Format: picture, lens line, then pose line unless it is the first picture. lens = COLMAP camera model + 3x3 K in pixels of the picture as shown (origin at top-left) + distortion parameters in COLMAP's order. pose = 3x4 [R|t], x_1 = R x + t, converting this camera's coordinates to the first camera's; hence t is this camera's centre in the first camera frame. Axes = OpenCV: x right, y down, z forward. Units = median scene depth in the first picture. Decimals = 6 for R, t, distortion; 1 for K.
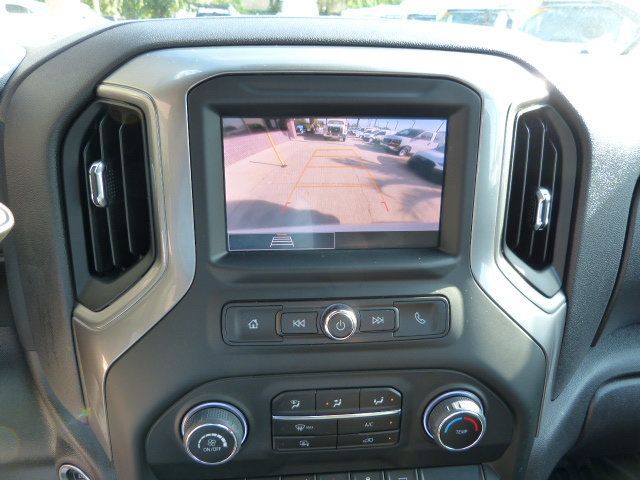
lens RADIAL K [[511.0, 0, 323.2], [0, 511.0, 238.8], [0, 0, 1]] dist [-0.040508, 0.010952]
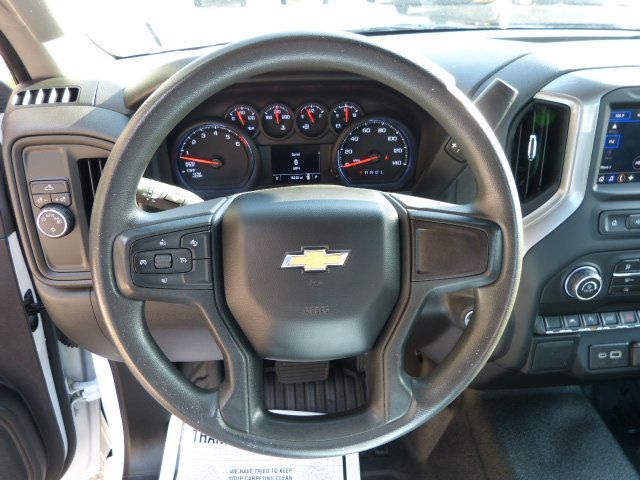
lens RADIAL K [[475.9, 0, 320.9], [0, 475.9, 241.6], [0, 0, 1]] dist [-0.039969, 0.033249]
pose [[0.999450, -0.022240, -0.024602, -1.105555], [0.024768, 0.993869, 0.107753, 0.022542], [0.022055, -0.108303, 0.993873, -0.697500]]
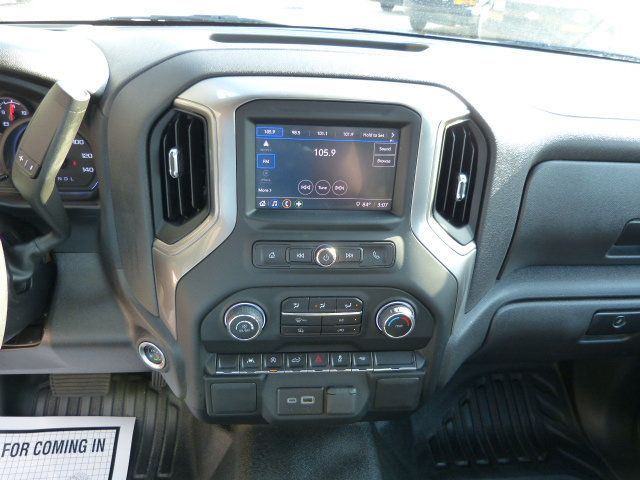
lens RADIAL K [[475.9, 0, 316.9], [0, 475.9, 239.0], [0, 0, 1]] dist [-0.039969, 0.033249]
pose [[0.999362, 0.034451, 0.009465, -0.010710], [-0.035323, 0.992511, 0.116940, -0.060130], [-0.005365, -0.117200, 0.993094, -0.458773]]
